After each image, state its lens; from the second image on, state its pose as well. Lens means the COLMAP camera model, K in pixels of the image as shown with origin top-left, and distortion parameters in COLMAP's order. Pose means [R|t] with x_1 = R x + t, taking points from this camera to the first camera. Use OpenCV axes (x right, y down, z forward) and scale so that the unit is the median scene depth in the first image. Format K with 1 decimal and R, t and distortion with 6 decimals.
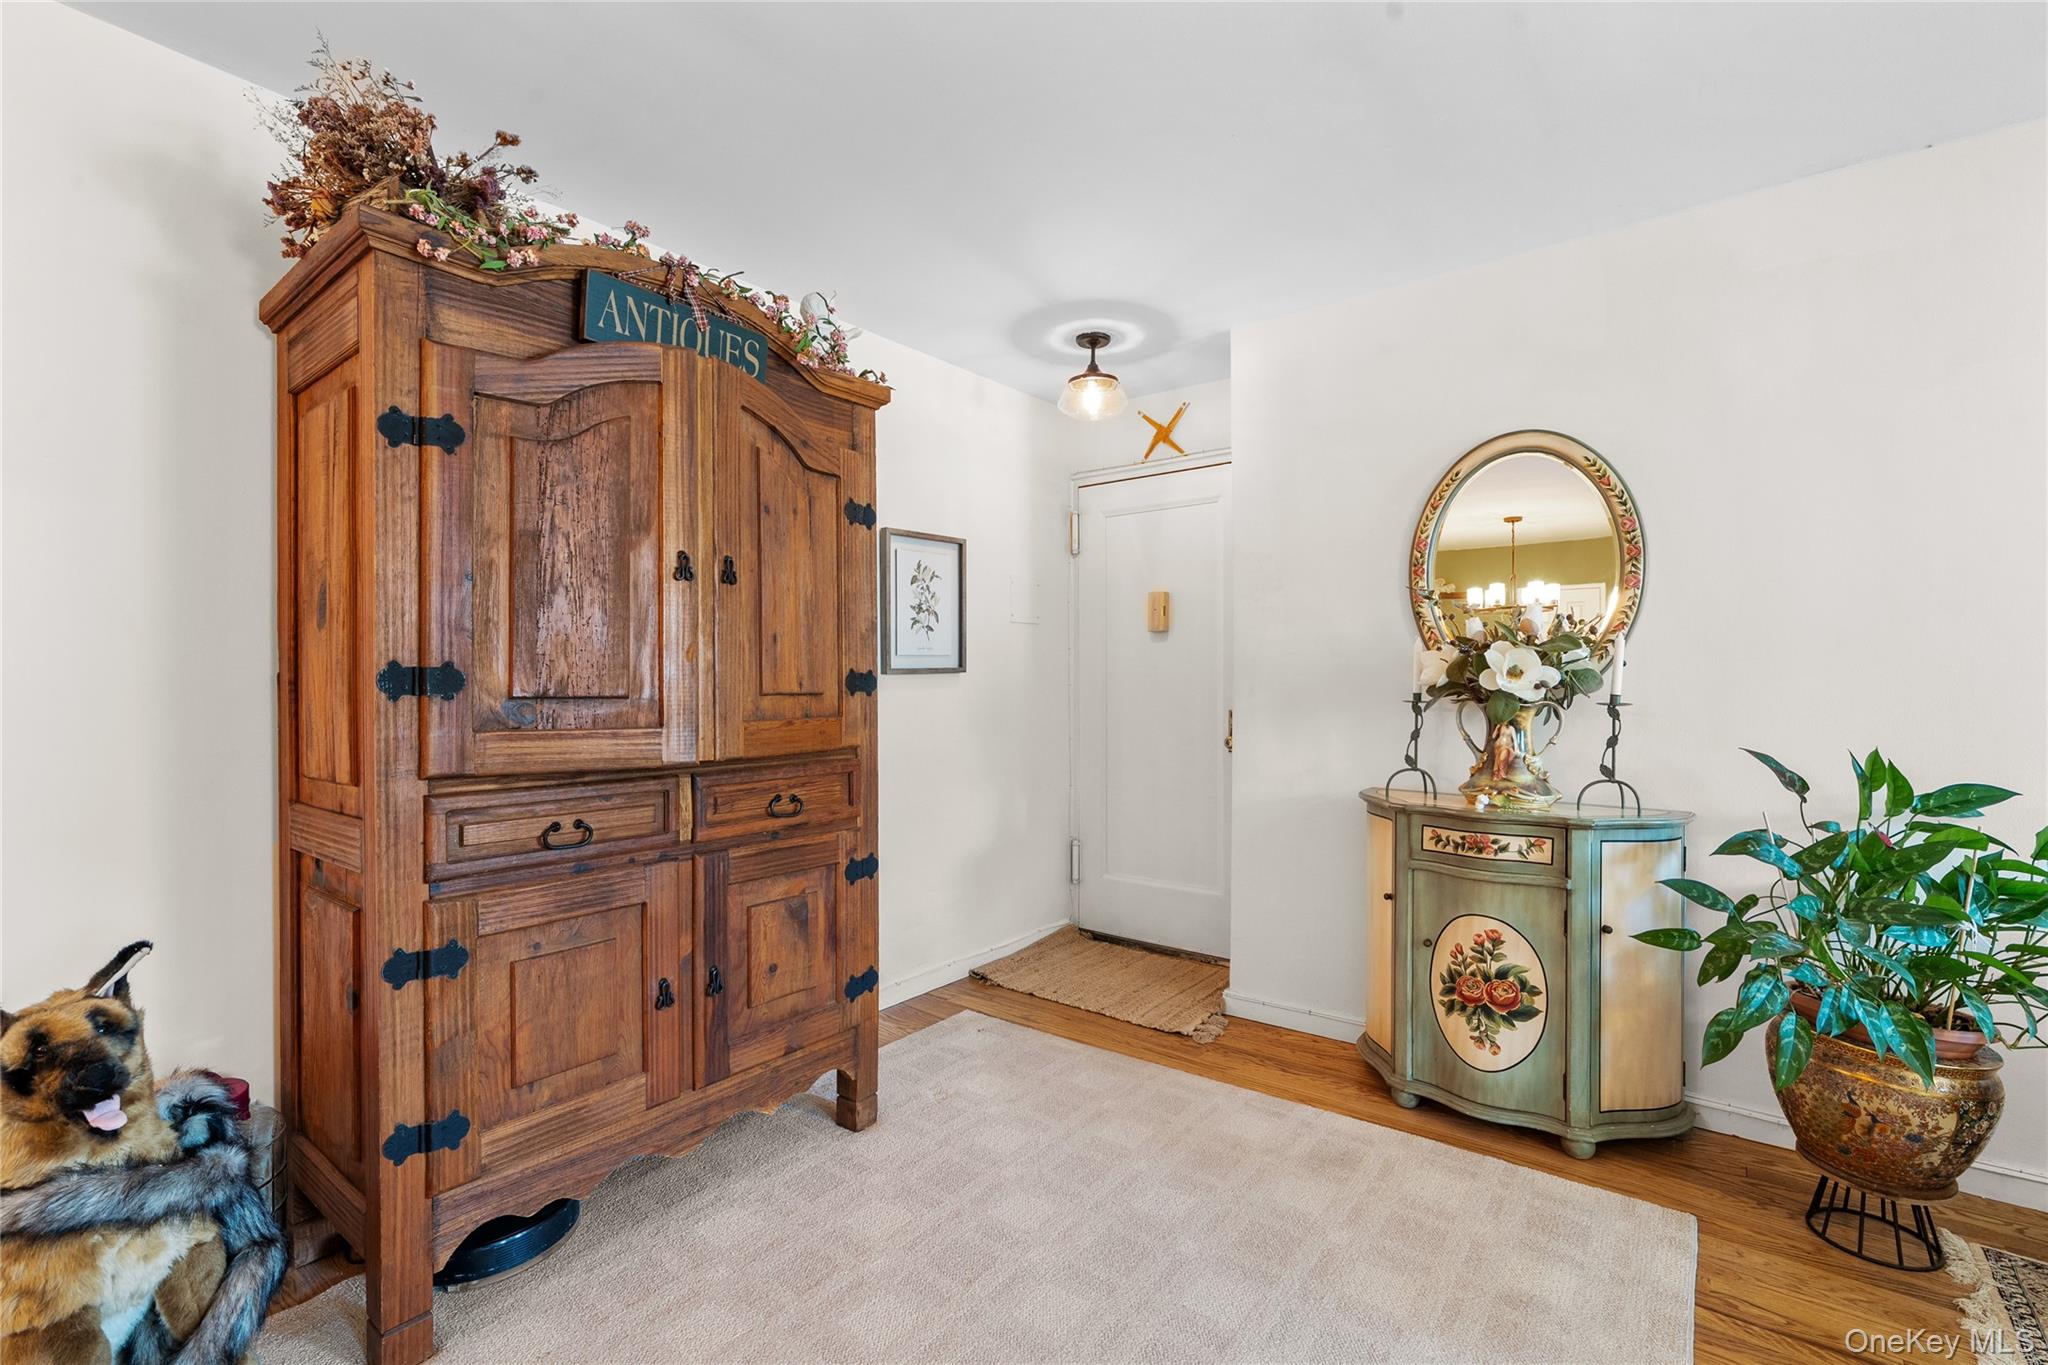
lens RADIAL K [[904.1, 0, 1023.3], [0, 904.1, 682.7], [0, 0, 1]] dist [-0.000144, 0.000113]
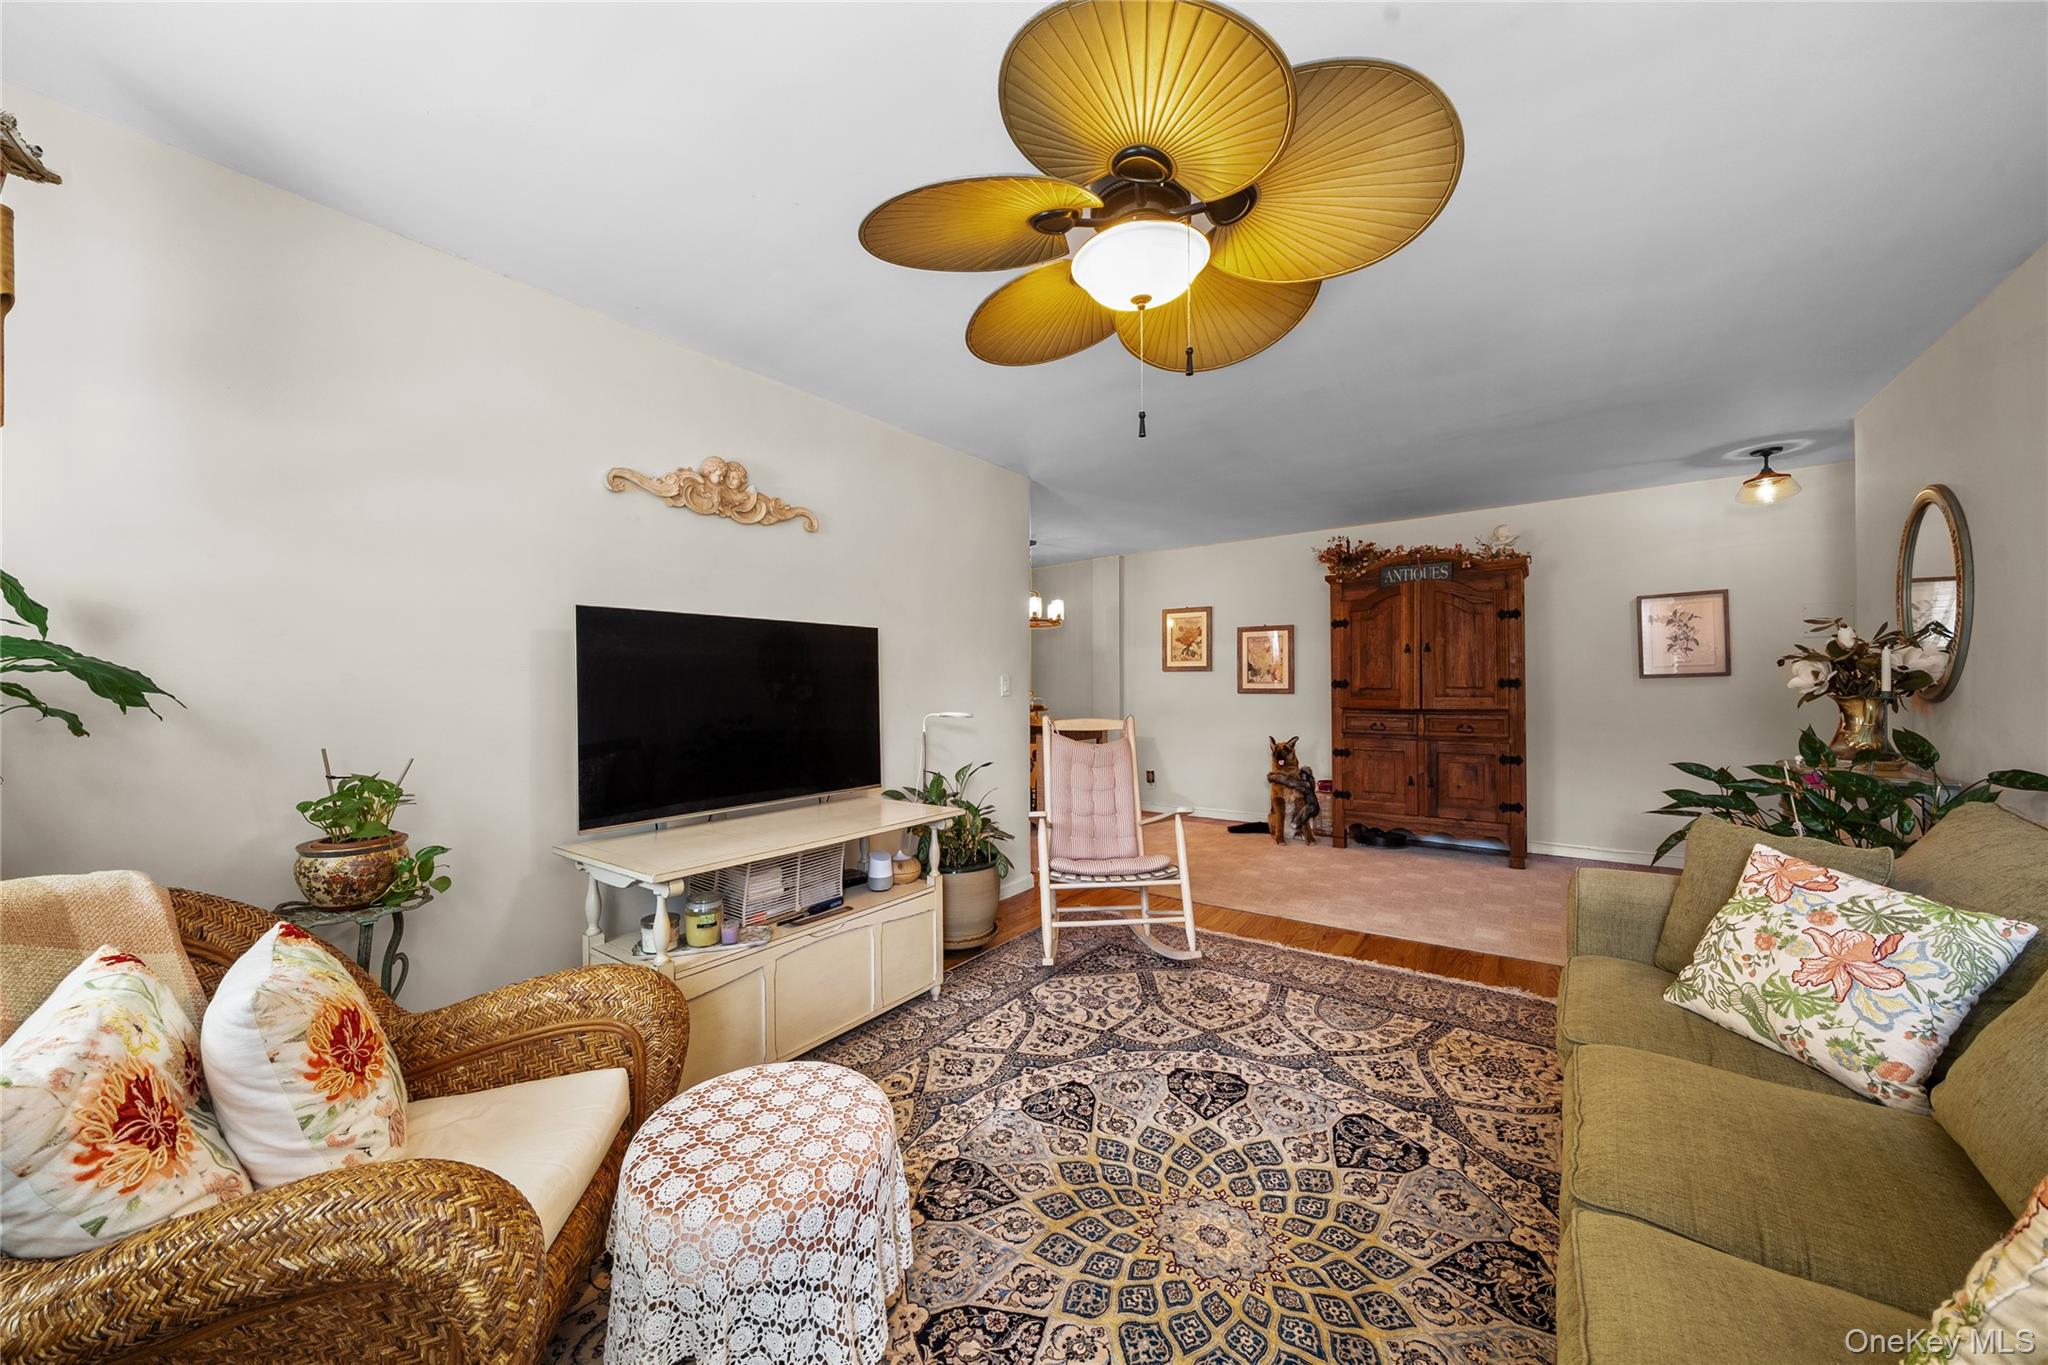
lens RADIAL K [[718.4, 0, 1024.0], [0, 718.4, 688.9], [0, 0, 1]] dist [0.000842, 0.000038]
pose [[0.034187, -0.000858, -0.999415, 1.995787], [0.004923, 0.999988, -0.000690, 0.011540], [0.999403, -0.004897, 0.034190, -0.436288]]
